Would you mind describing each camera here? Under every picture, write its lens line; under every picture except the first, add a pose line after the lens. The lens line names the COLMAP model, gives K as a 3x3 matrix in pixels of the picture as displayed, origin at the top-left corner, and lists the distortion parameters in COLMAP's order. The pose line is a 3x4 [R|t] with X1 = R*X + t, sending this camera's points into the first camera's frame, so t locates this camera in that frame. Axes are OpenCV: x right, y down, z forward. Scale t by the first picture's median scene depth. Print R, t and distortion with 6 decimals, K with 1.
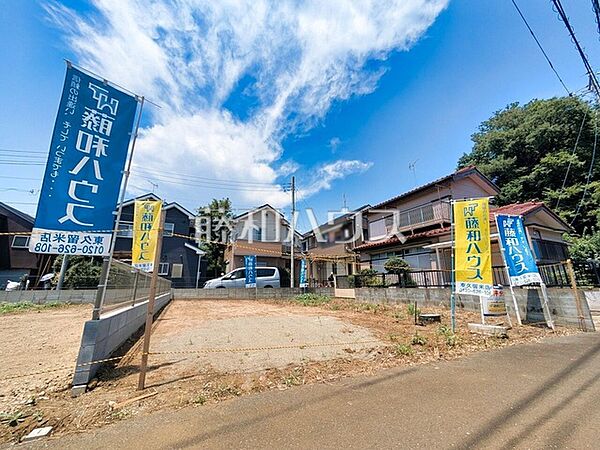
lens RADIAL K [[240.8, 0, 300.7], [0, 240.8, 222.9], [0, 0, 1]] dist [0.002142, 0.000541]
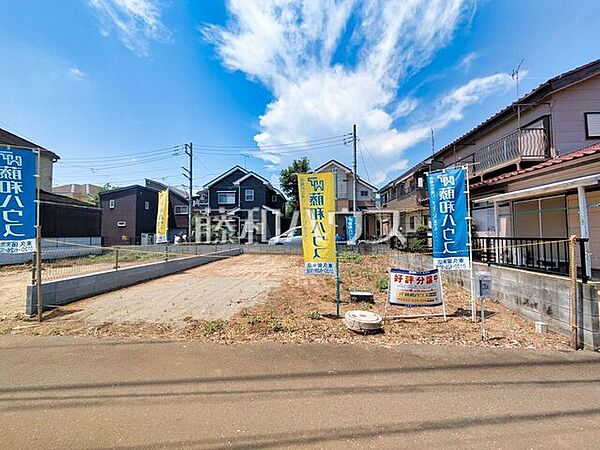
lens RADIAL K [[240.1, 0, 302.0], [0, 240.1, 222.7], [0, 0, 1]] dist [0.001219, 0.000672]
pose [[0.879827, -0.022392, -0.474767, 0.260204], [0.120175, 0.976913, 0.176631, -0.020085], [0.459851, -0.212459, 0.862206, 0.062035]]
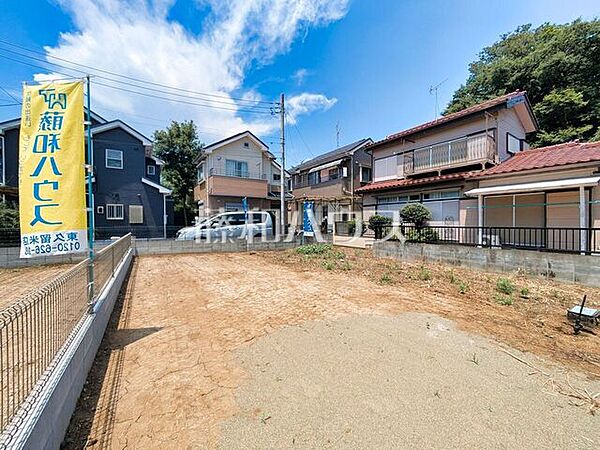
lens RADIAL K [[243.6, 0, 303.1], [0, 243.6, 225.8], [0, 0, 1]] dist [0.002230, 0.000493]
pose [[0.990776, 0.002098, 0.135497, -0.087913], [-0.037665, 0.964746, 0.260472, 0.009966], [-0.130173, -0.263173, 0.955926, 0.172942]]
